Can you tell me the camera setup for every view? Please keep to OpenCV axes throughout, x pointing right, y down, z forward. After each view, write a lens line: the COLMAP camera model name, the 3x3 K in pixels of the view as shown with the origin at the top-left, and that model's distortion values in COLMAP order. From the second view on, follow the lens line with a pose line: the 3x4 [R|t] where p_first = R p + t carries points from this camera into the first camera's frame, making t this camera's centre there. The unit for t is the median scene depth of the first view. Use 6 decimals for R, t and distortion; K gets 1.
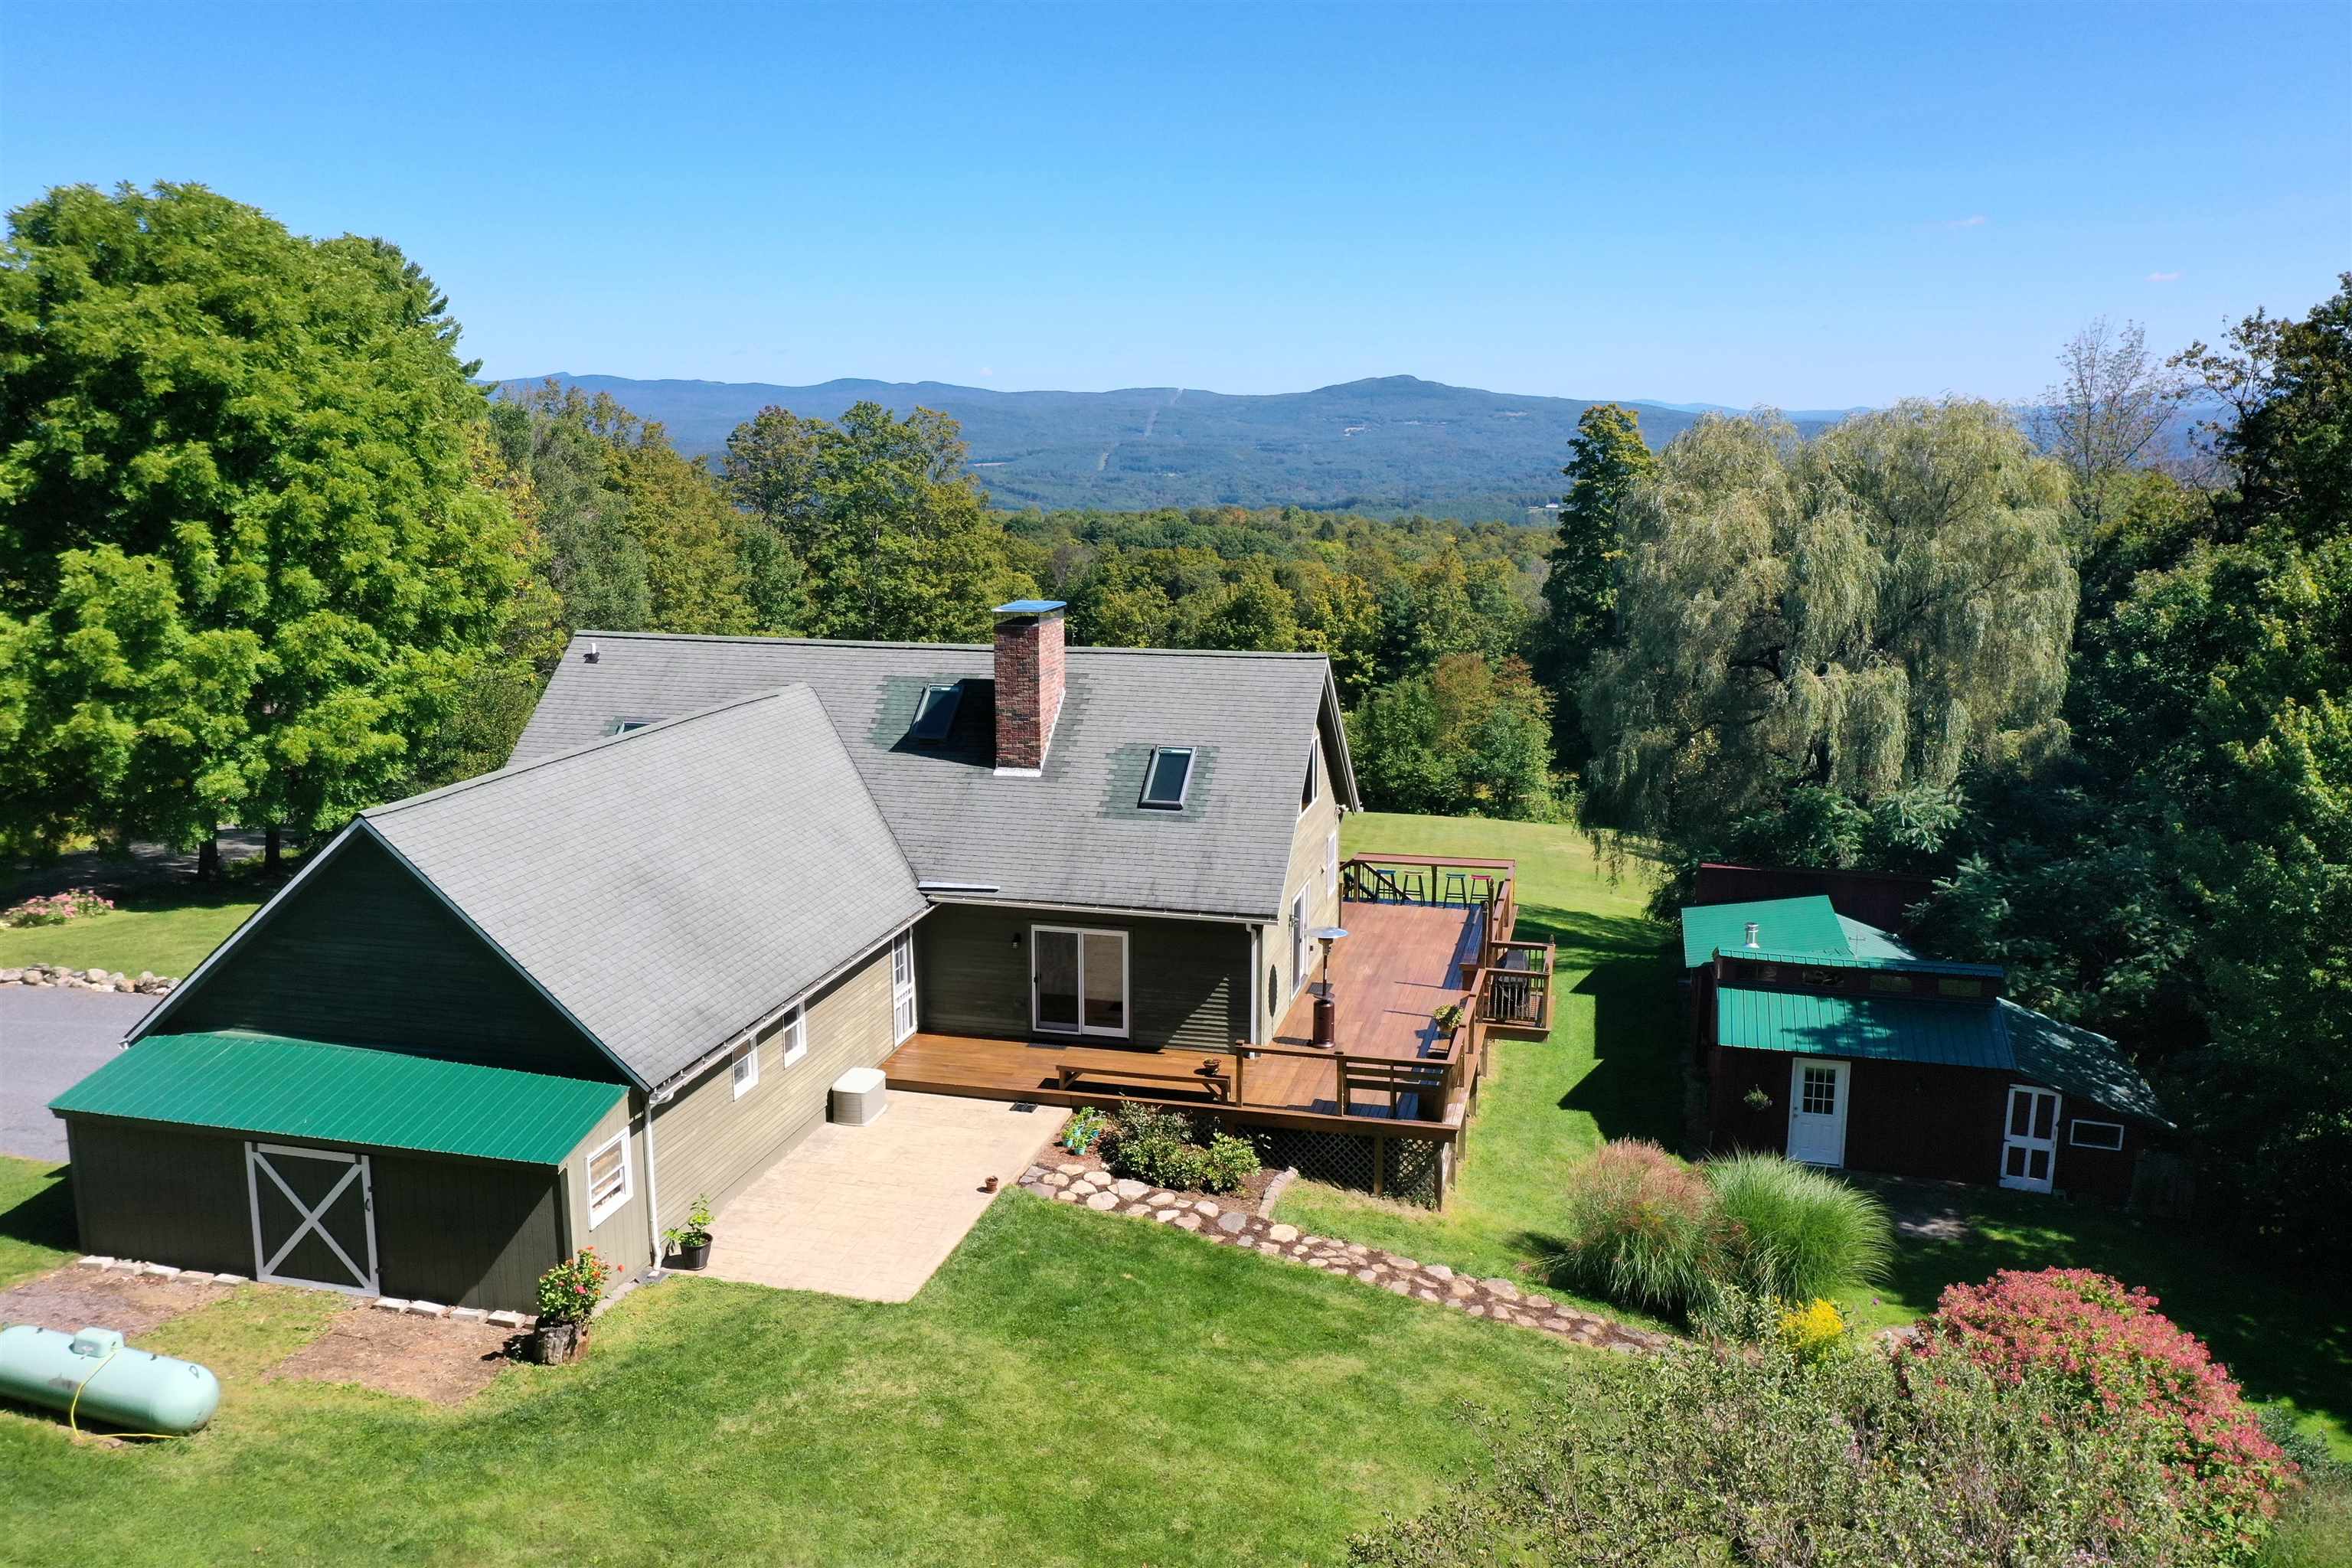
lens RADIAL K [[1863.5, 0, 1210.9], [0, 1863.5, 798.8], [0, 0, 1]] dist [0.022262, -0.020148]
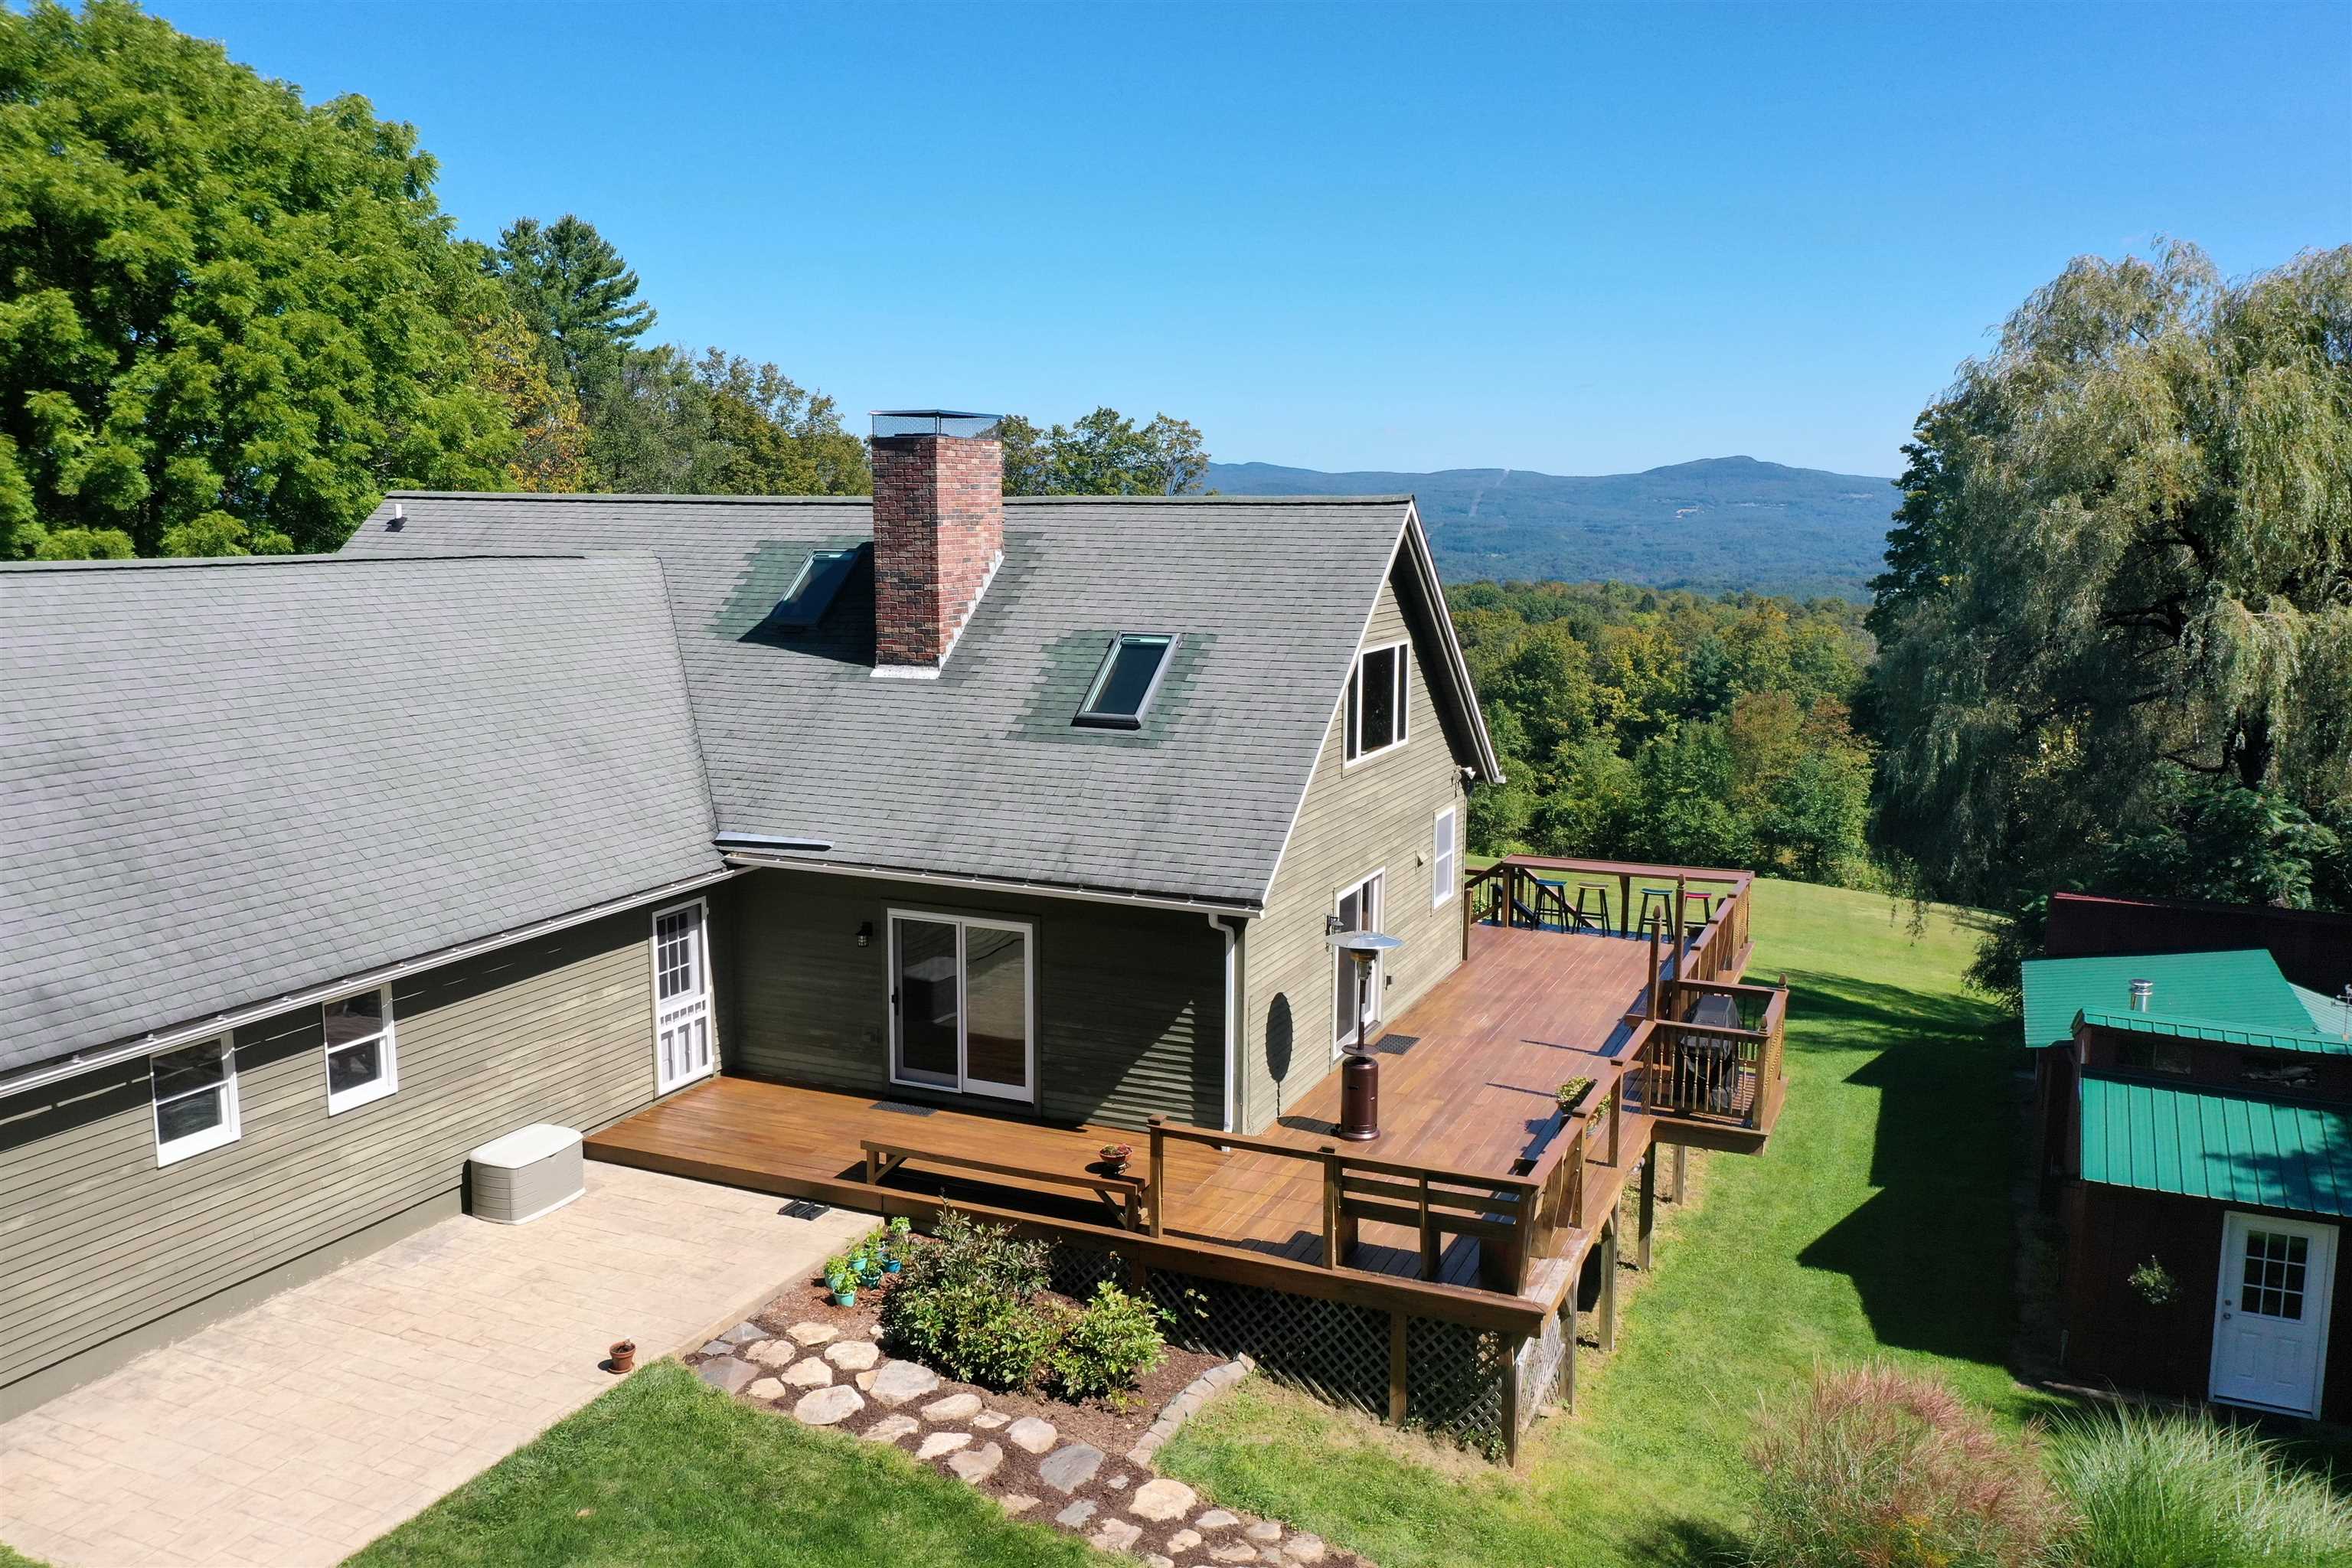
lens RADIAL K [[1863.5, 0, 1197.9], [0, 1863.5, 786.4], [0, 0, 1]] dist [0.022262, -0.020148]
pose [[0.984110, 0.028970, -0.175179, 0.080457], [-0.037534, 0.998247, -0.045771, 0.037732], [0.173546, 0.051619, 0.983472, 0.299751]]
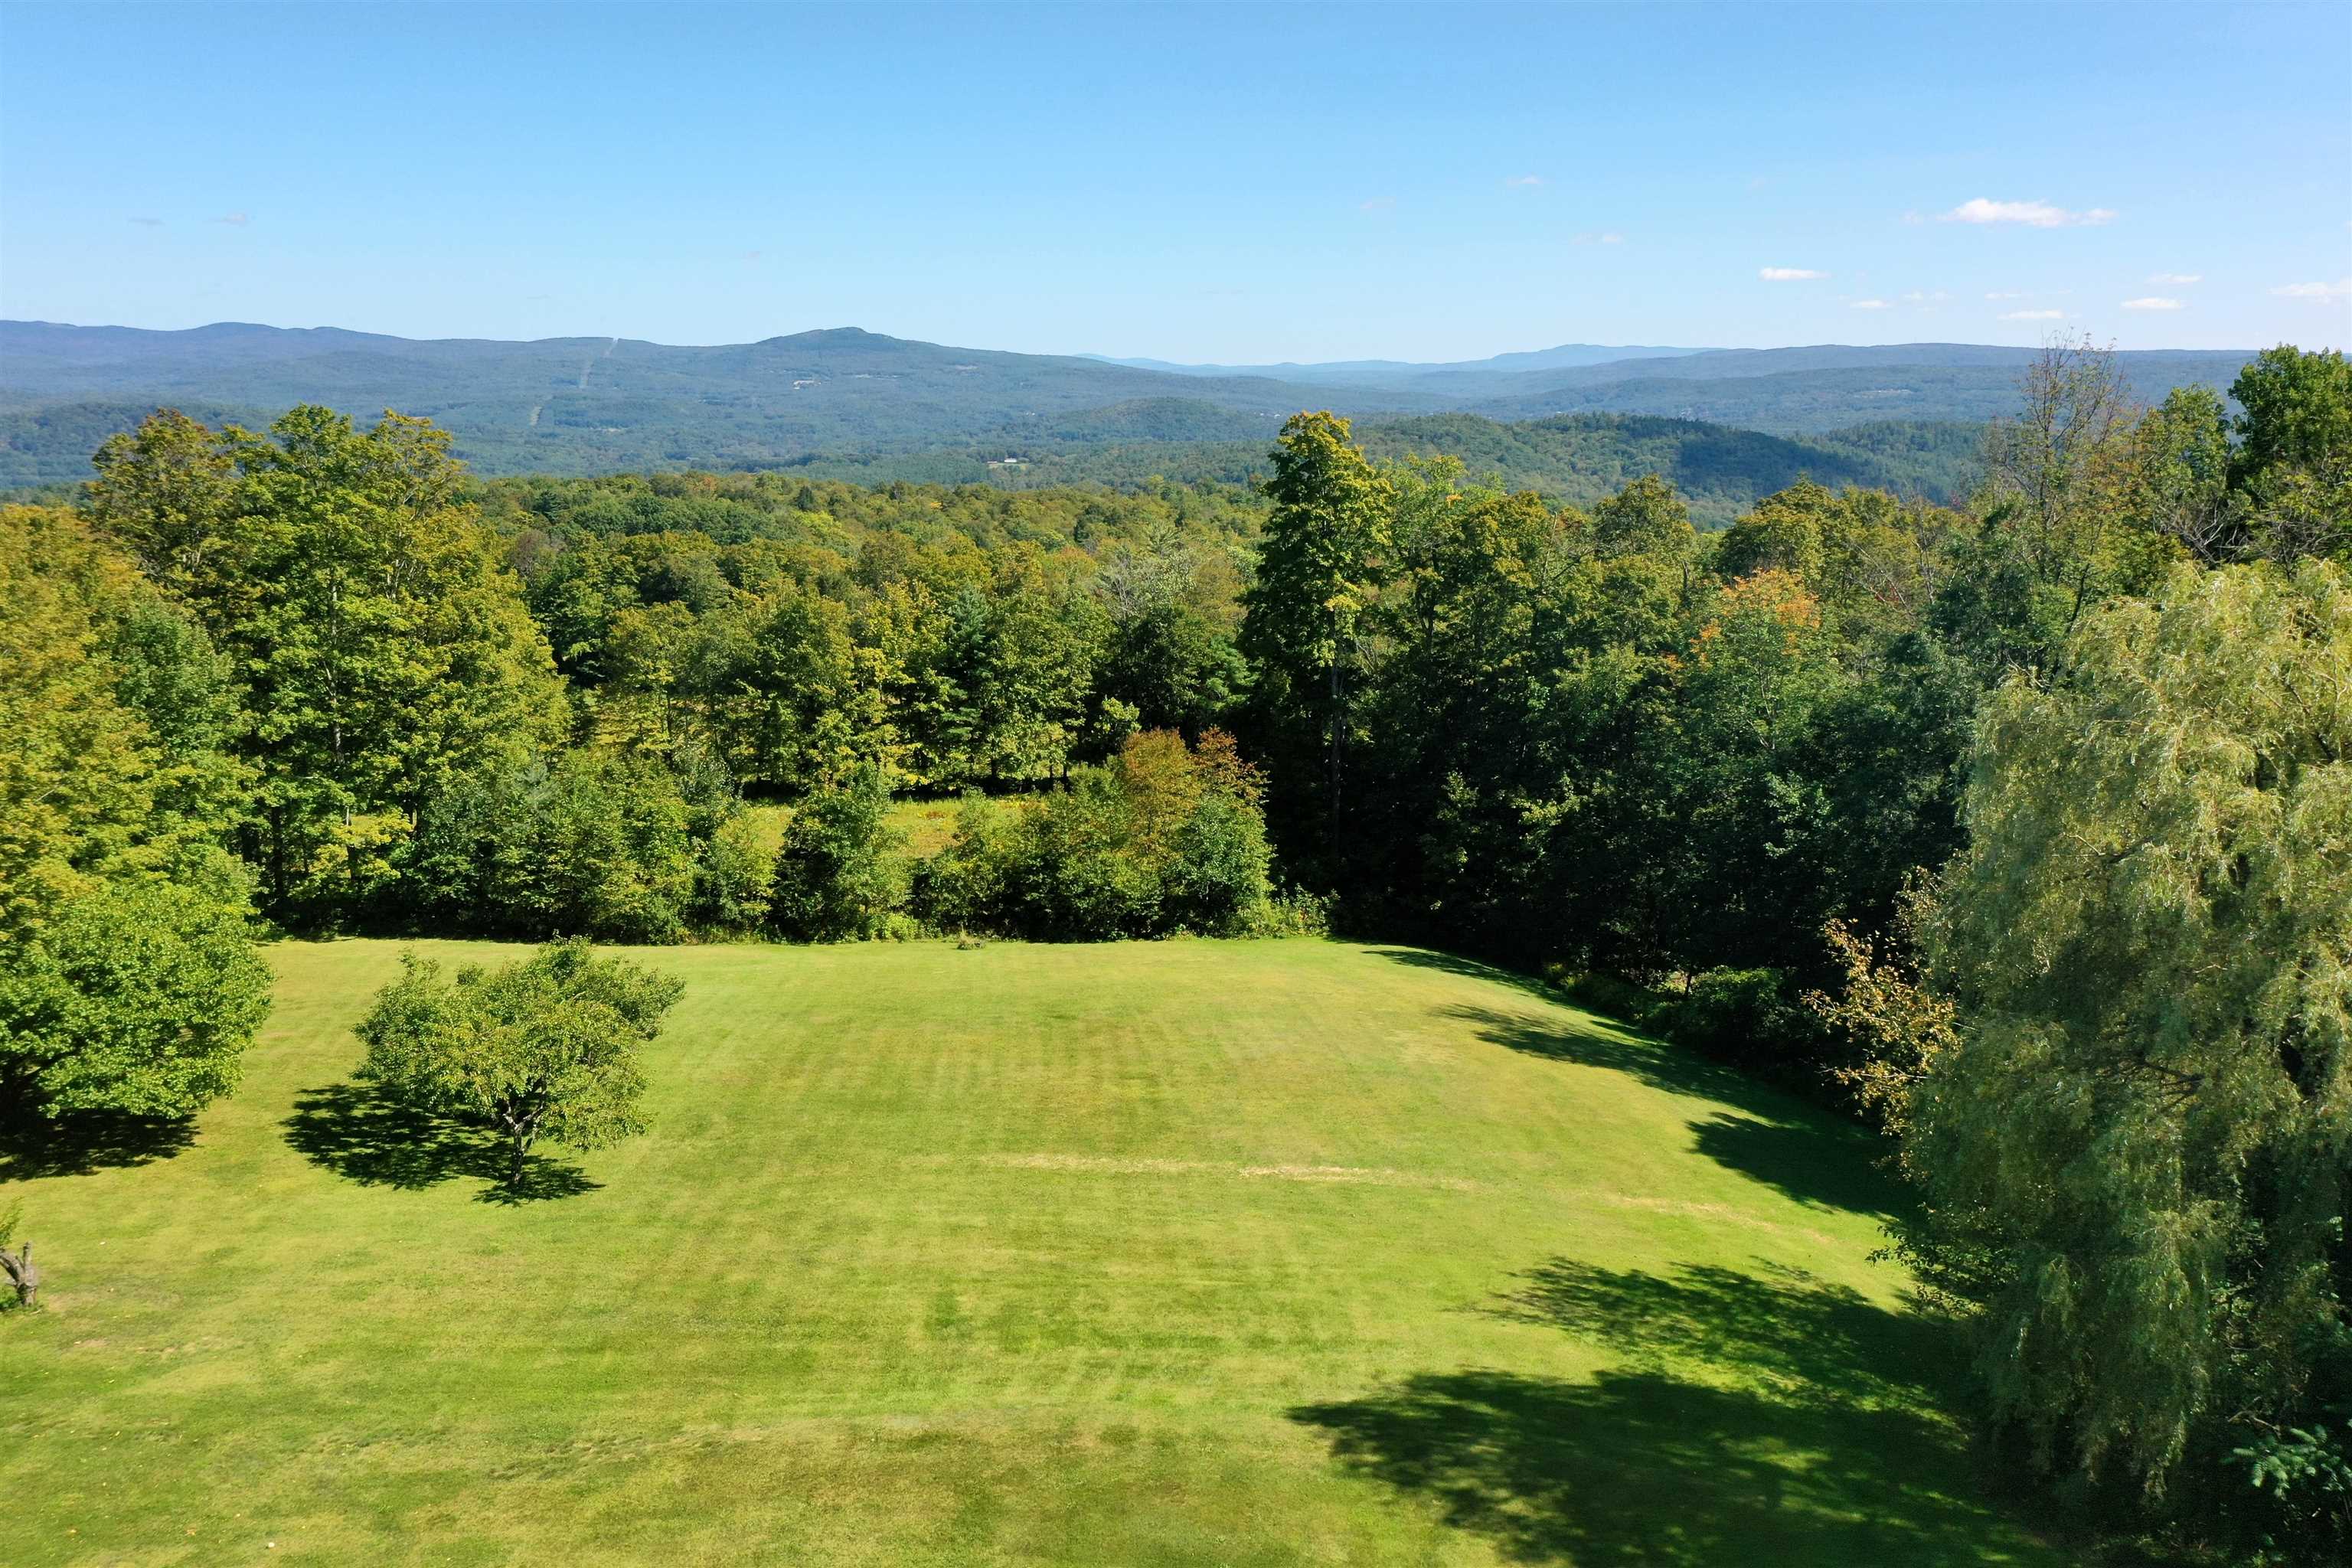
lens RADIAL K [[1863.5, 0, 1171.9], [0, 1863.5, 787.0], [0, 0, 1]] dist [0.022262, -0.020148]
pose [[0.964634, -0.053717, 0.258060, -0.166590], [0.049036, 0.998495, 0.024547, -0.193323], [-0.258991, -0.011025, 0.965817, 0.637360]]
